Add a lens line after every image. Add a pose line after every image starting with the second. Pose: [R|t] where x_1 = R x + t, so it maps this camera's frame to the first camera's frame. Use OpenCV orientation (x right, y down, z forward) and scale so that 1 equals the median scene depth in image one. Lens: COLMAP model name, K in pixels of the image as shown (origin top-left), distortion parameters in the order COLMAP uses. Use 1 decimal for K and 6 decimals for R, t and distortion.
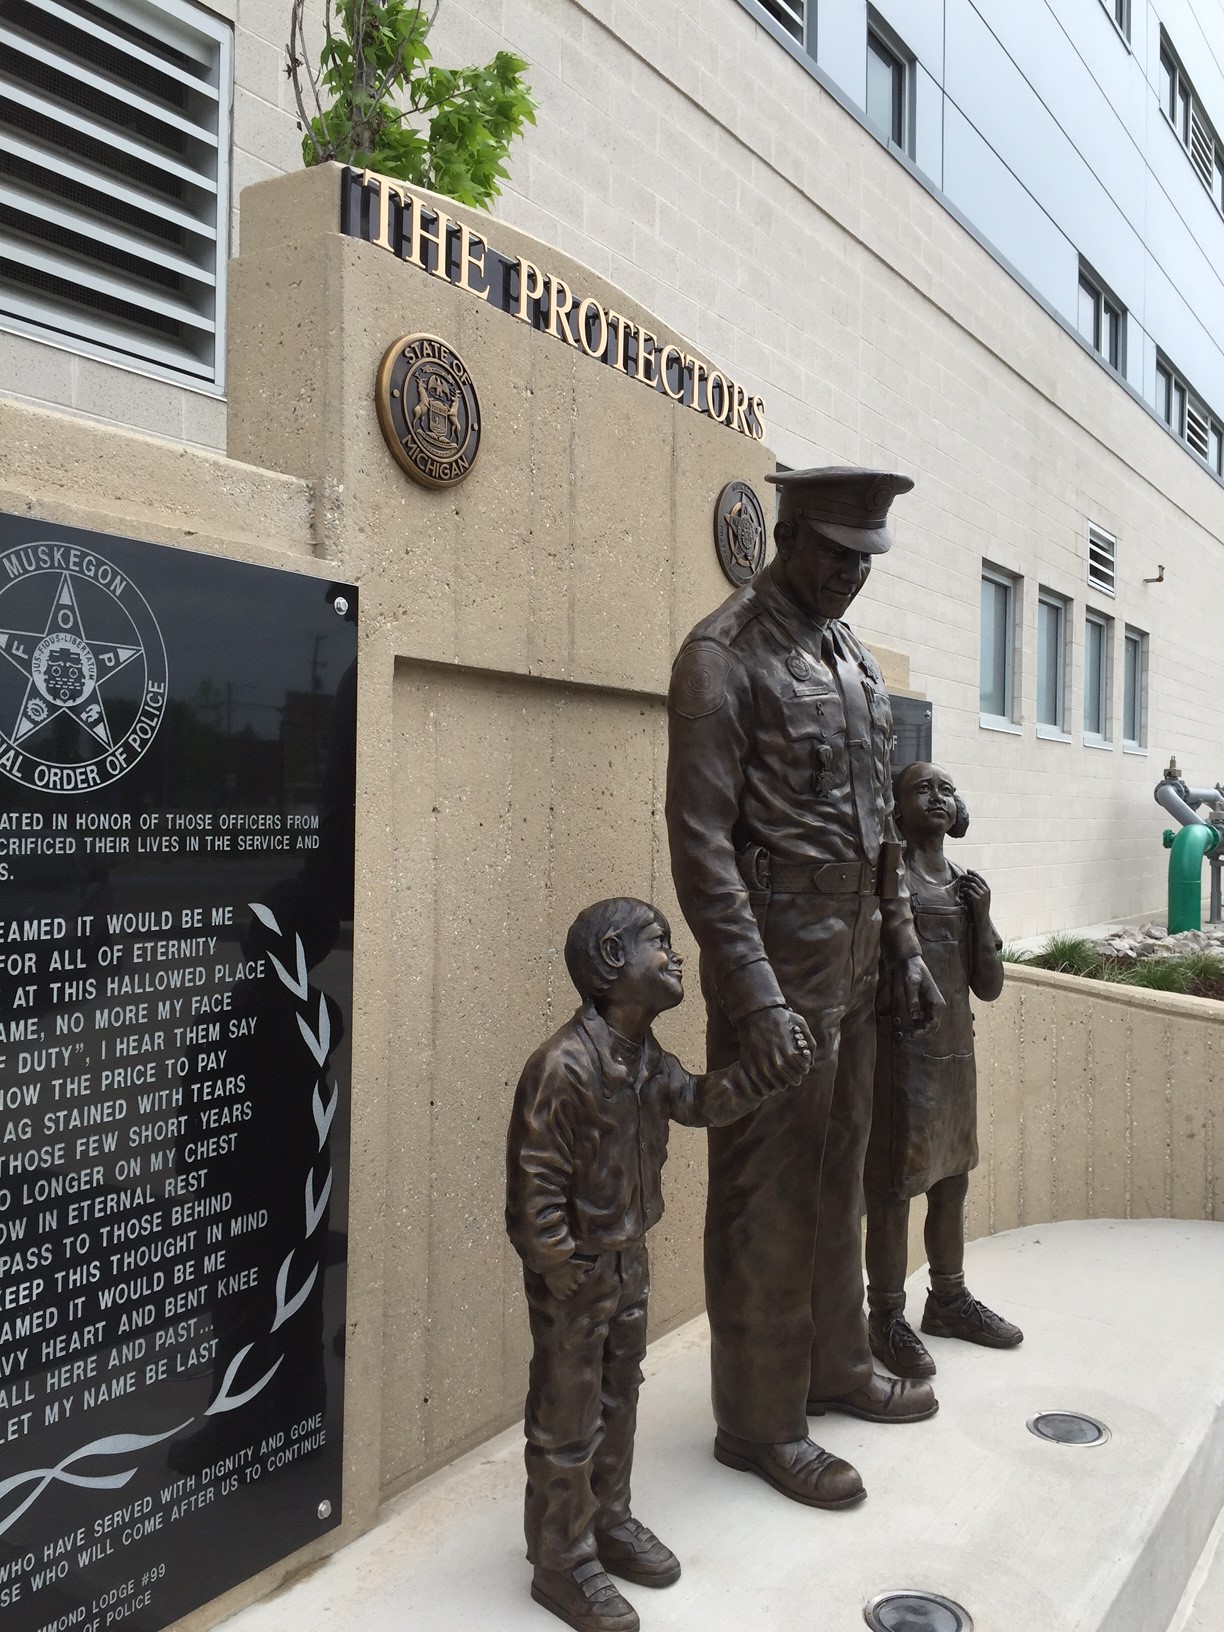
lens RADIAL K [[1364.9, 0, 612.3], [0, 1364.9, 816.4], [0, 0, 1]] dist [0.039462, -0.001895]
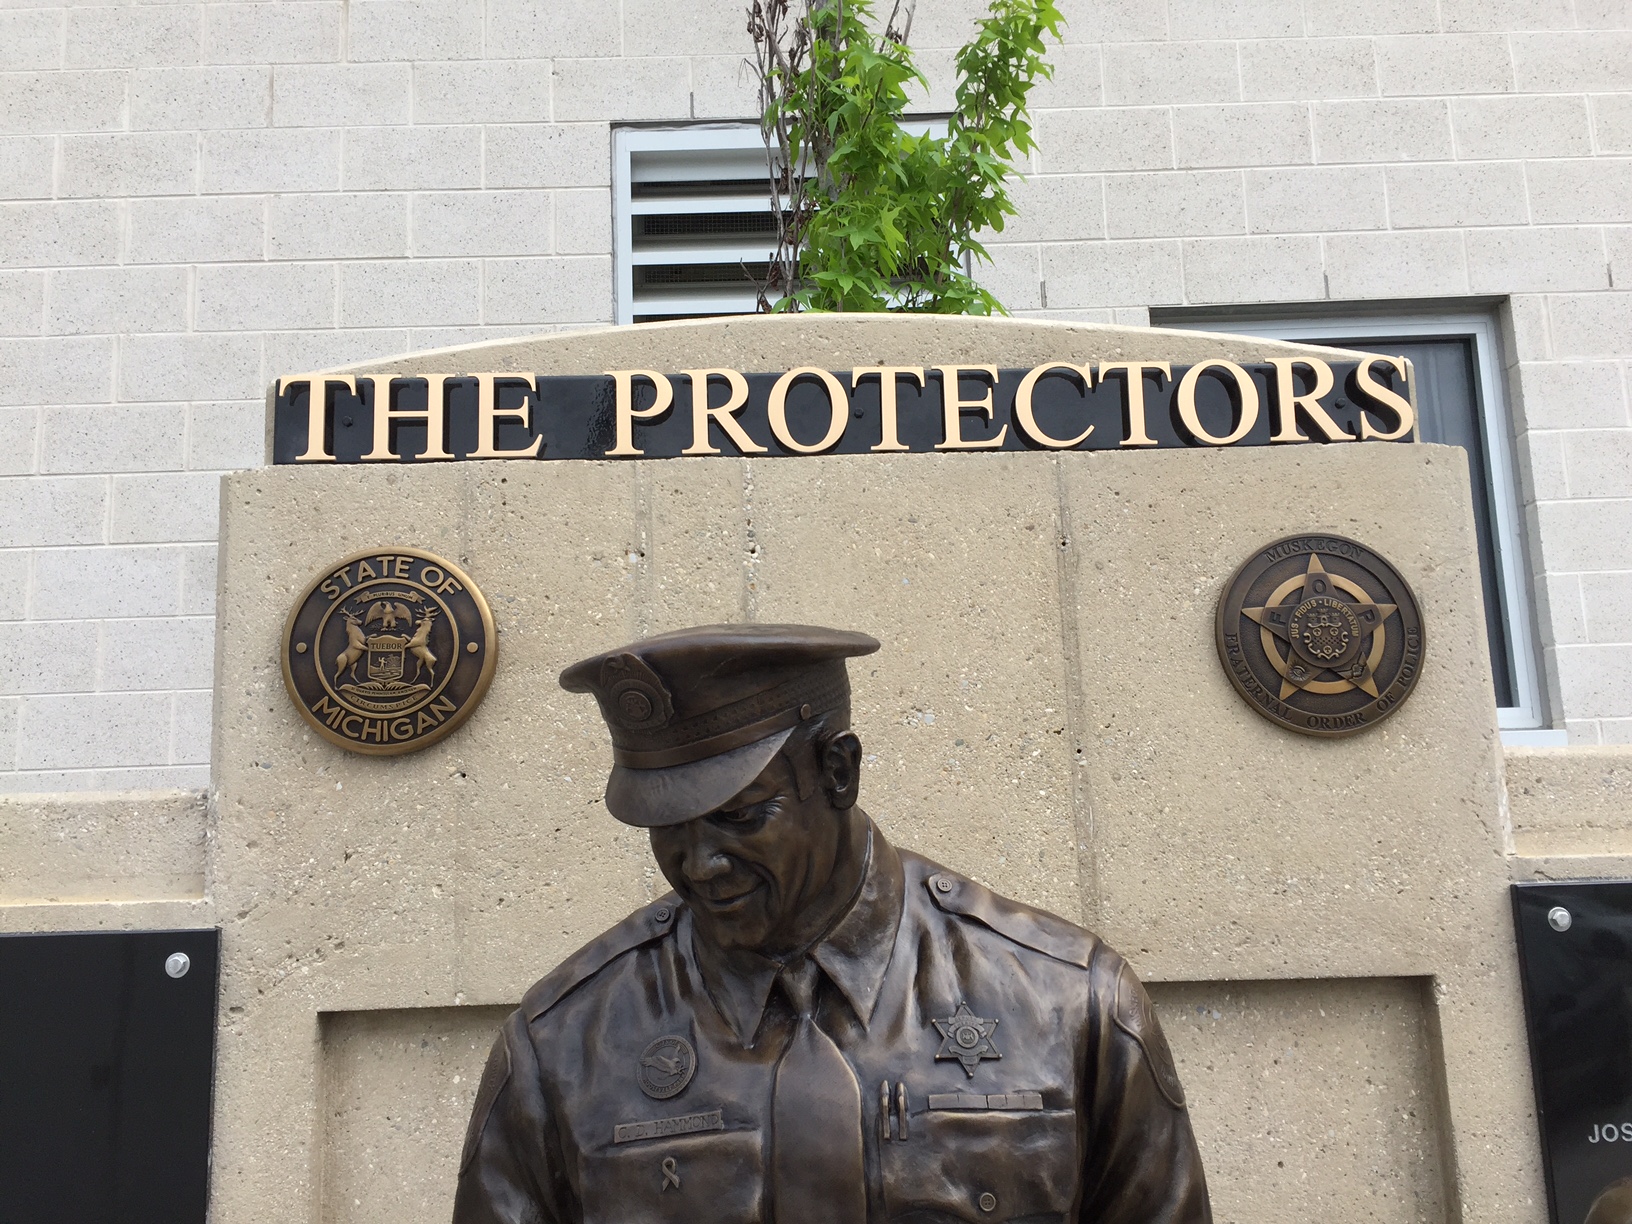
lens RADIAL K [[1364.9, 0, 816.8], [0, 1364.9, 615.0], [0, 0, 1]] dist [0.039462, -0.001895]
pose [[0.571994, -0.173449, -0.801710, 0.540887], [0.034826, 0.981641, -0.187530, -0.163457], [0.819518, 0.079345, 0.567533, 0.739408]]
